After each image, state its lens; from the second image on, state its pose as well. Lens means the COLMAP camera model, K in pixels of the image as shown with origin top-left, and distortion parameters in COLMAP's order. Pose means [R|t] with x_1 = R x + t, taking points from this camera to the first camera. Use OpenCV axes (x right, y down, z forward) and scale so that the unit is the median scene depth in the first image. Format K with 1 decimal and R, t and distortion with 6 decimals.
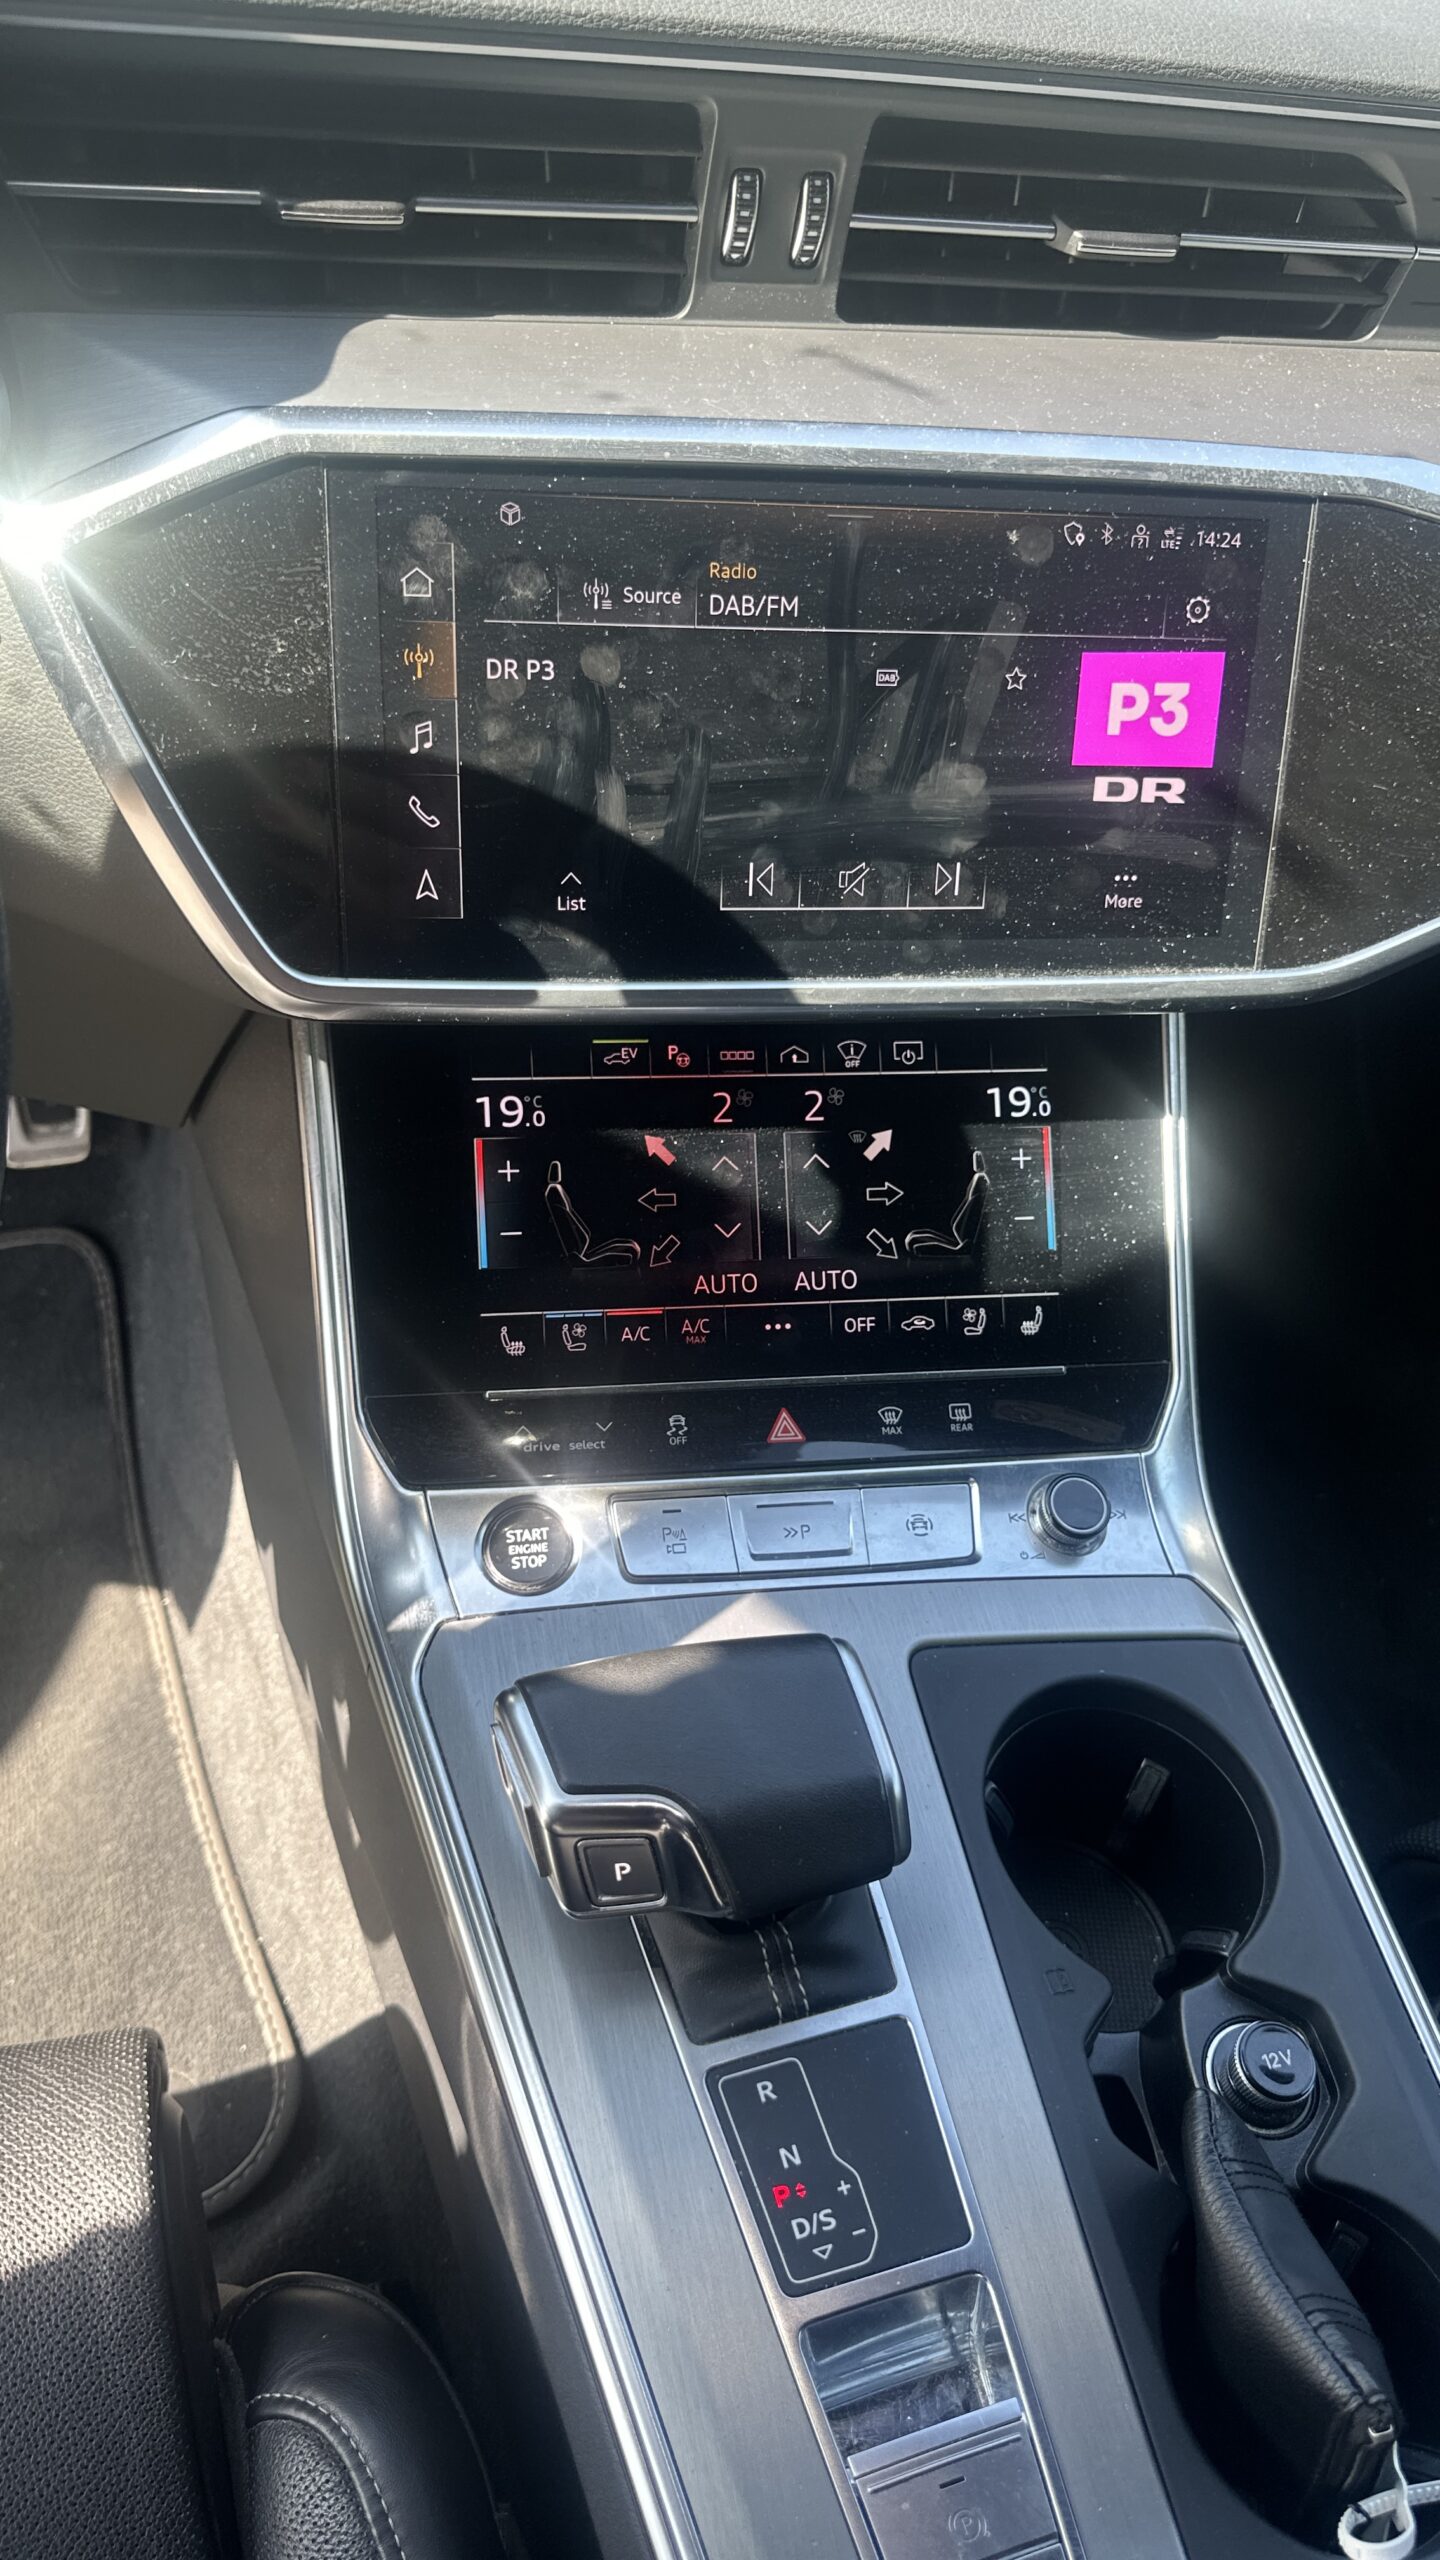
lens RADIAL K [[1844.8, 0, 720.0], [0, 1844.8, 1280.0], [0, 0, 1]] dist [0.171964, -0.280839]
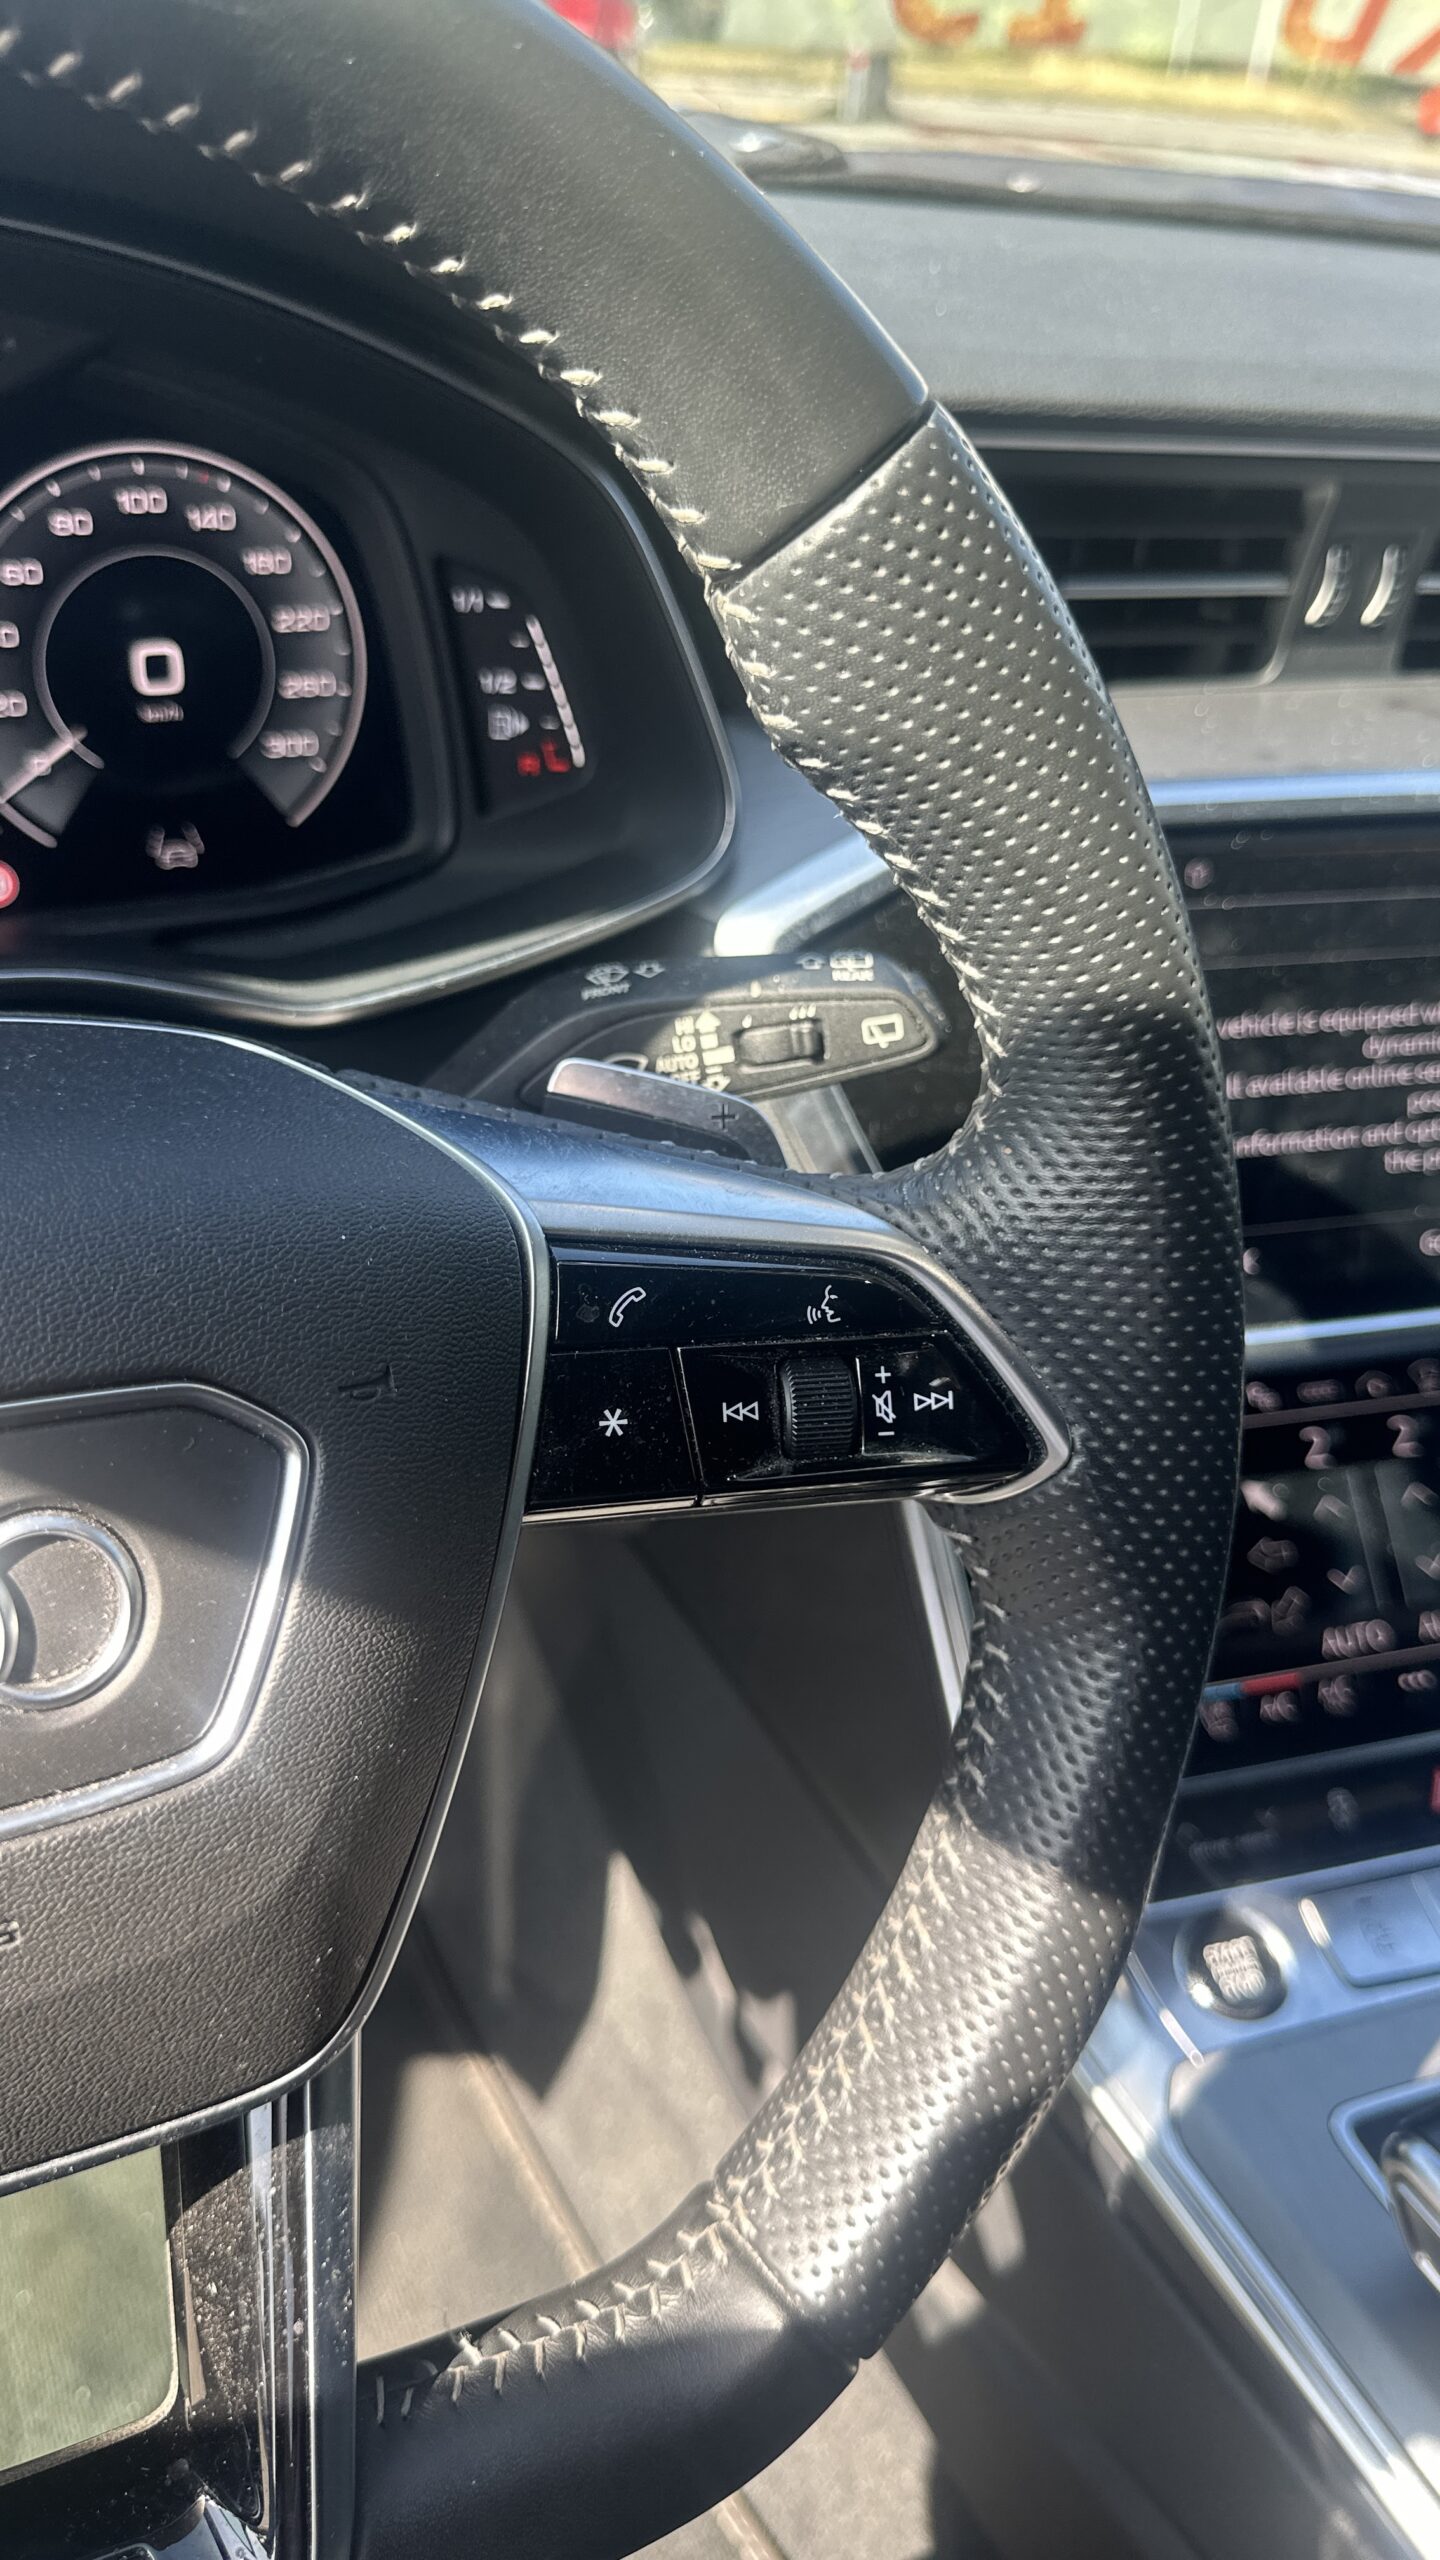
lens RADIAL K [[1894.2, 0, 749.5], [0, 1894.2, 1291.9], [0, 0, 1]] dist [0.164411, -0.449245]
pose [[0.987811, -0.097349, 0.121457, -0.403181], [0.115928, 0.980818, -0.156706, -0.053588], [-0.103872, 0.168876, 0.980149, 0.069446]]
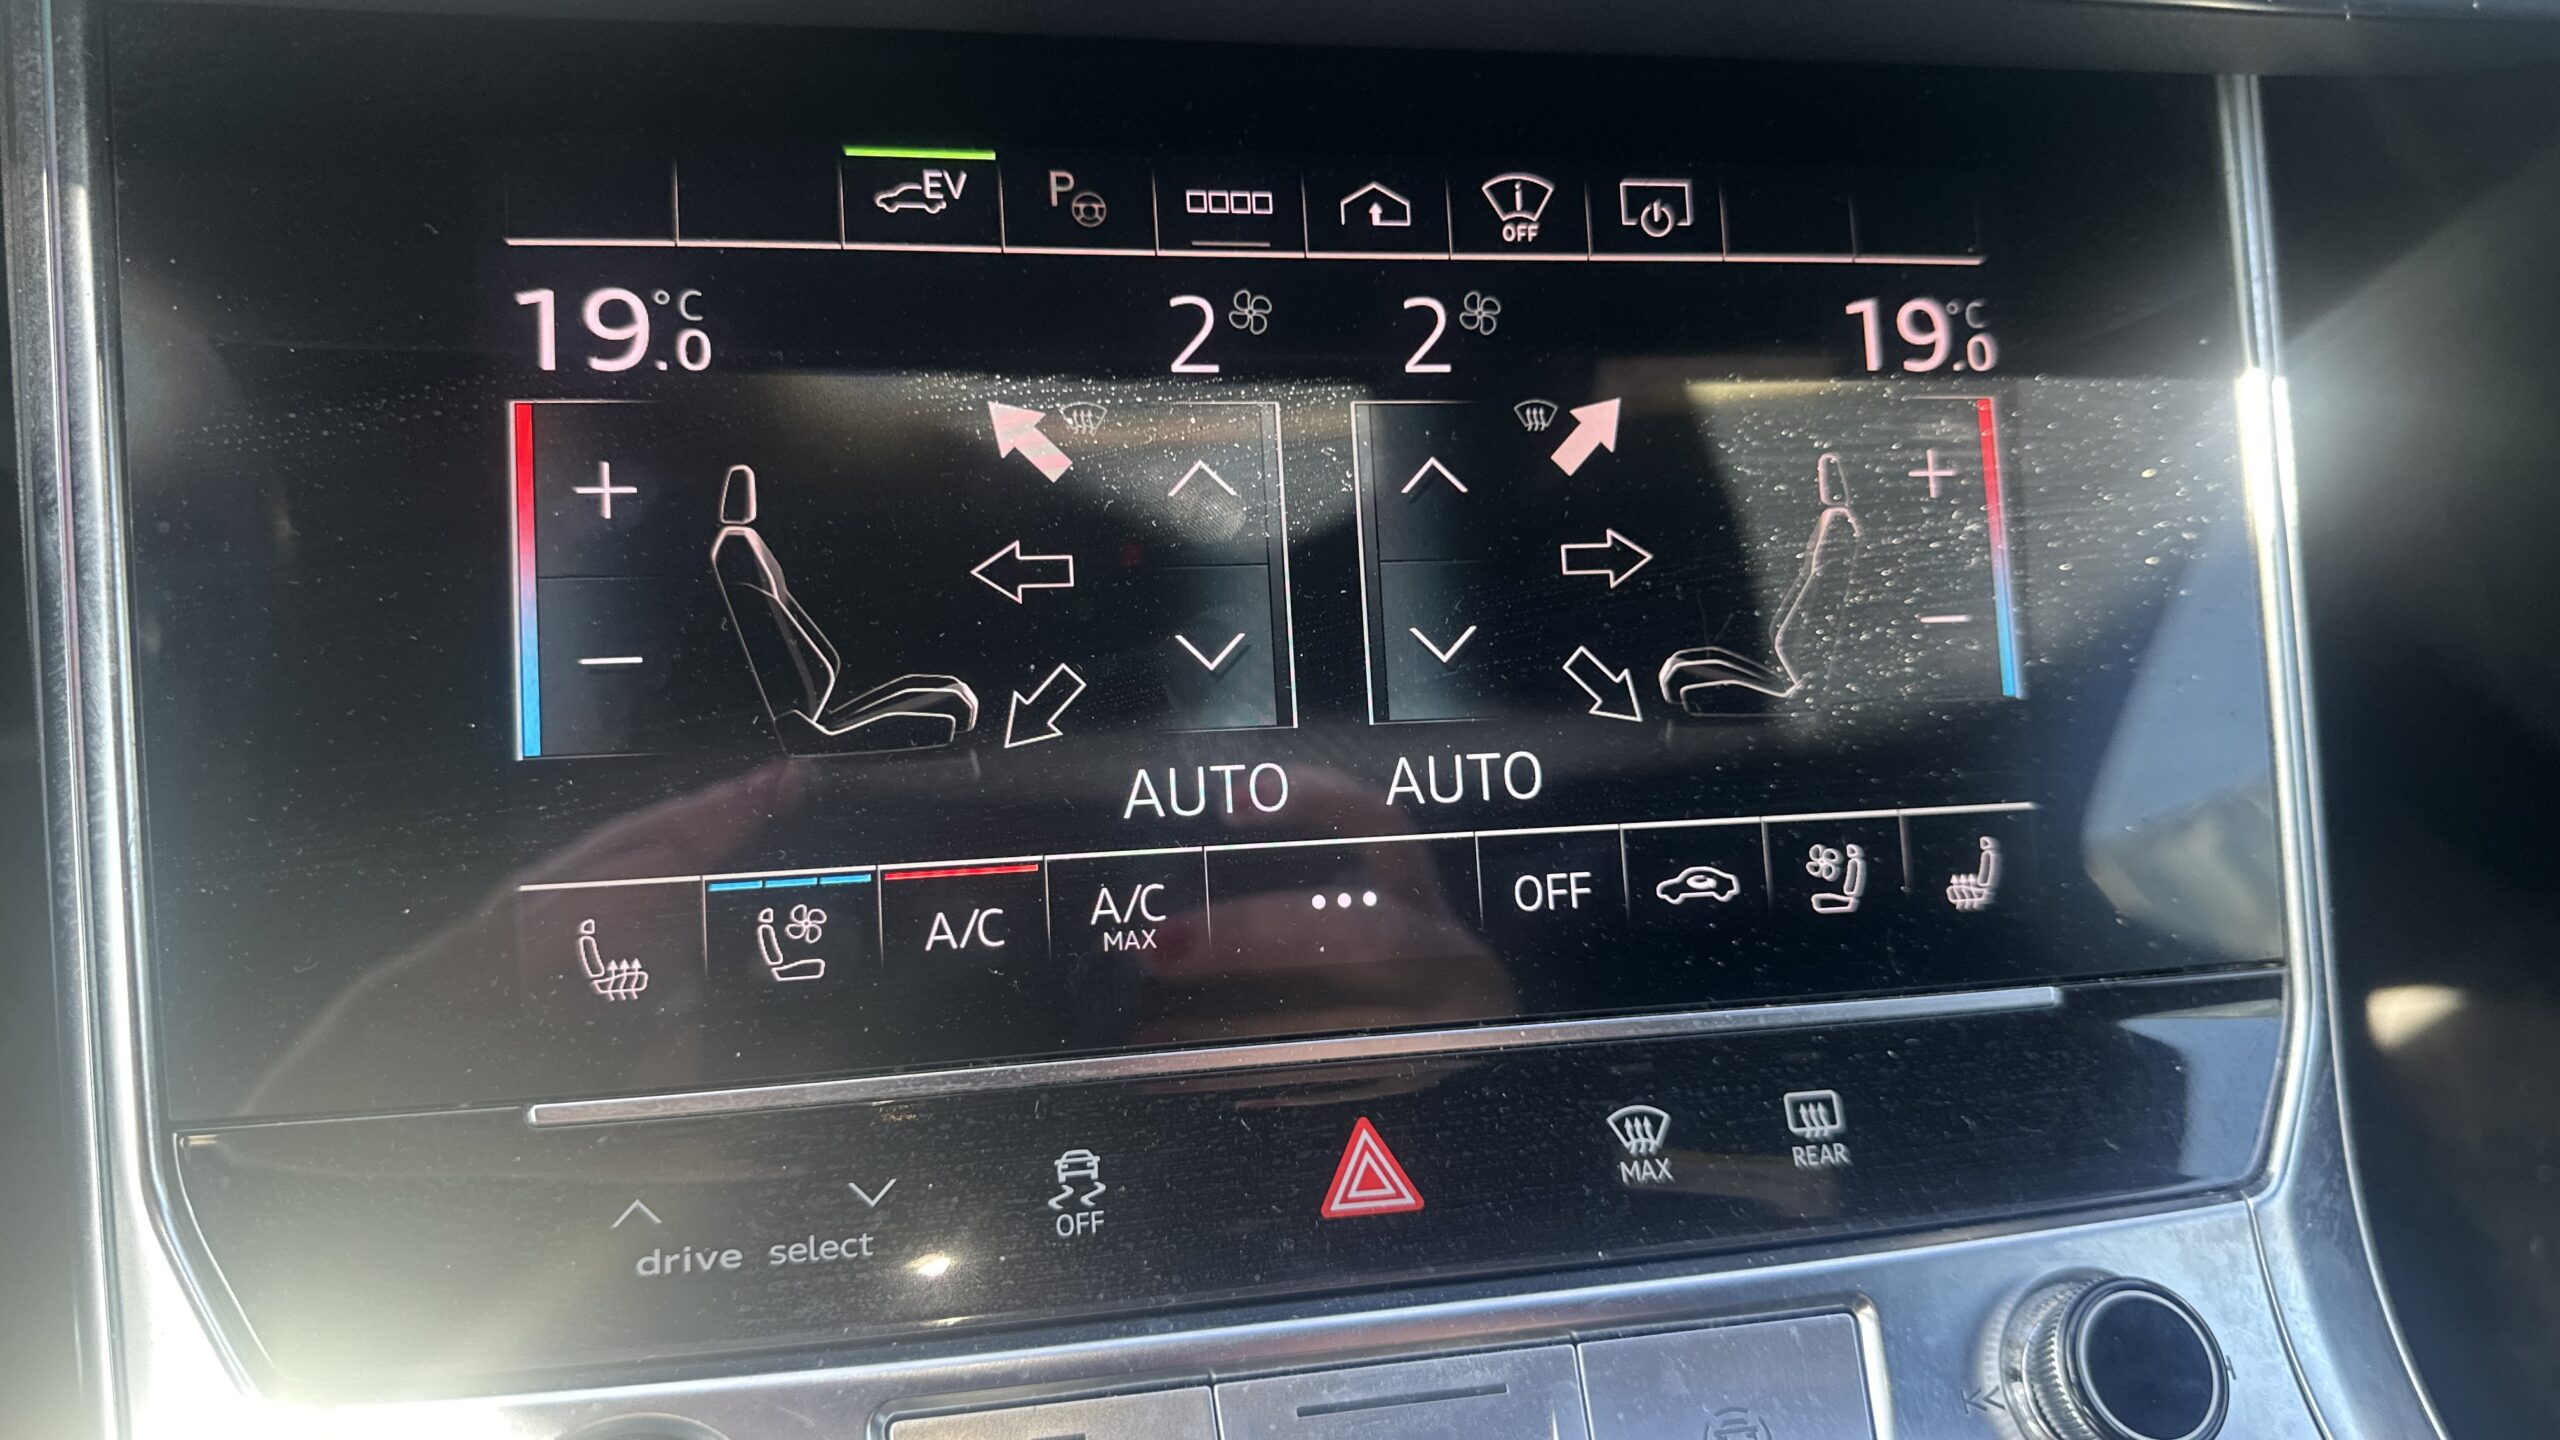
lens RADIAL K [[1878.0, 0, 1280.0], [0, 1878.0, 720.0], [0, 0, 1]] dist [0.098011, -0.136102]
pose [[0.999338, -0.011410, 0.034543, 0.005167], [0.012606, 0.999322, -0.034605, 0.001119], [-0.034125, 0.035018, 0.998804, 0.629057]]
